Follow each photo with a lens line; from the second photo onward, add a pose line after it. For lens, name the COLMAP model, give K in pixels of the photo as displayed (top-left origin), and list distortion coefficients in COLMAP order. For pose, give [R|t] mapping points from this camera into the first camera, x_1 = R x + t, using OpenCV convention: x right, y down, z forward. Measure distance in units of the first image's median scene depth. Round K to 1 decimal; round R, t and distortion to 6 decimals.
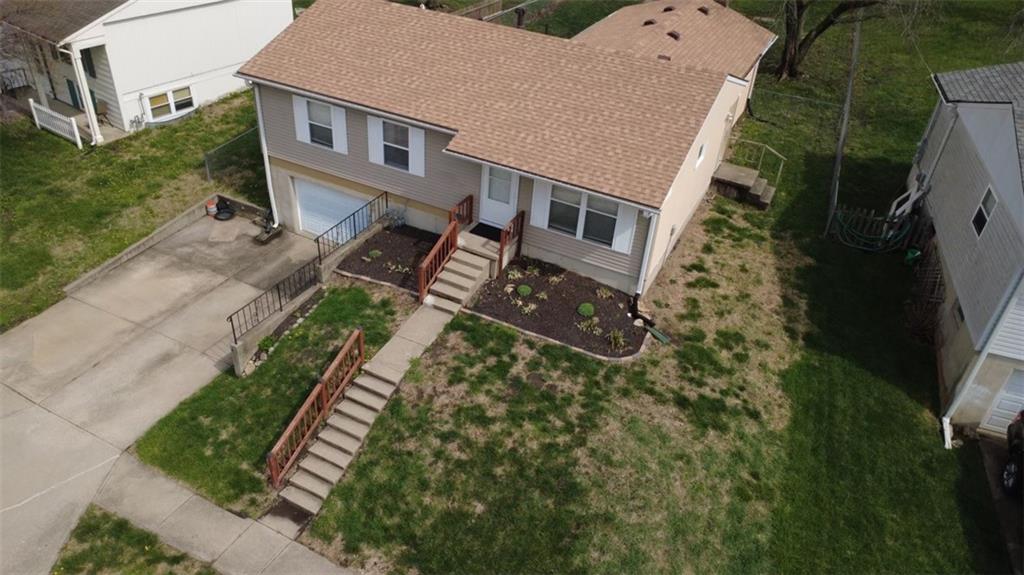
lens RADIAL K [[741.9, 0, 512.0], [0, 741.9, 287.5], [0, 0, 1]] dist [0.002285, 0.002299]
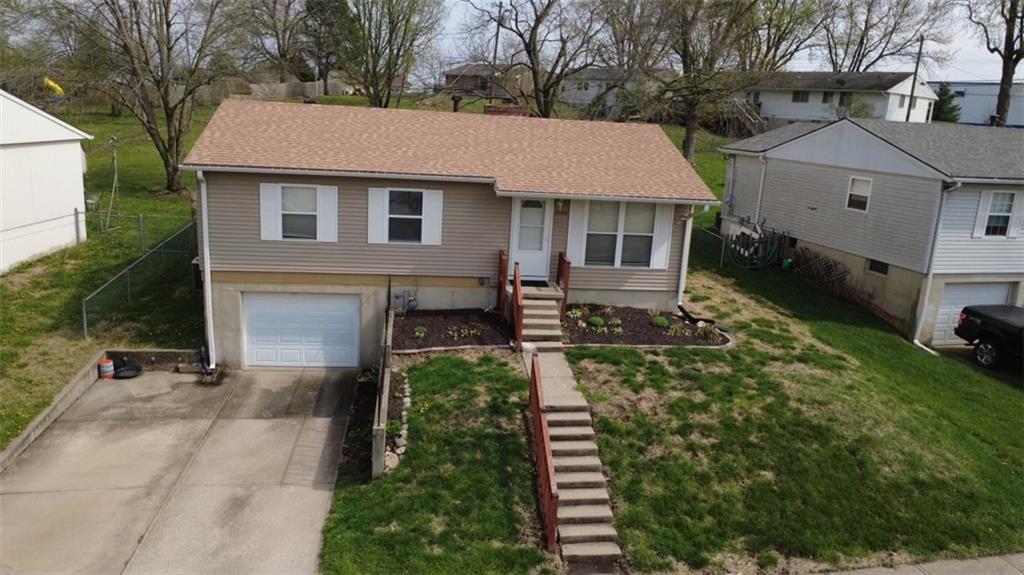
lens RADIAL K [[741.9, 0, 512.0], [0, 741.9, 287.5], [0, 0, 1]] dist [0.002285, 0.002299]
pose [[0.824739, -0.151558, 0.544826, -0.611878], [0.319154, 0.920070, -0.227183, 0.151659], [-0.466847, 0.361250, 0.807188, 0.257687]]
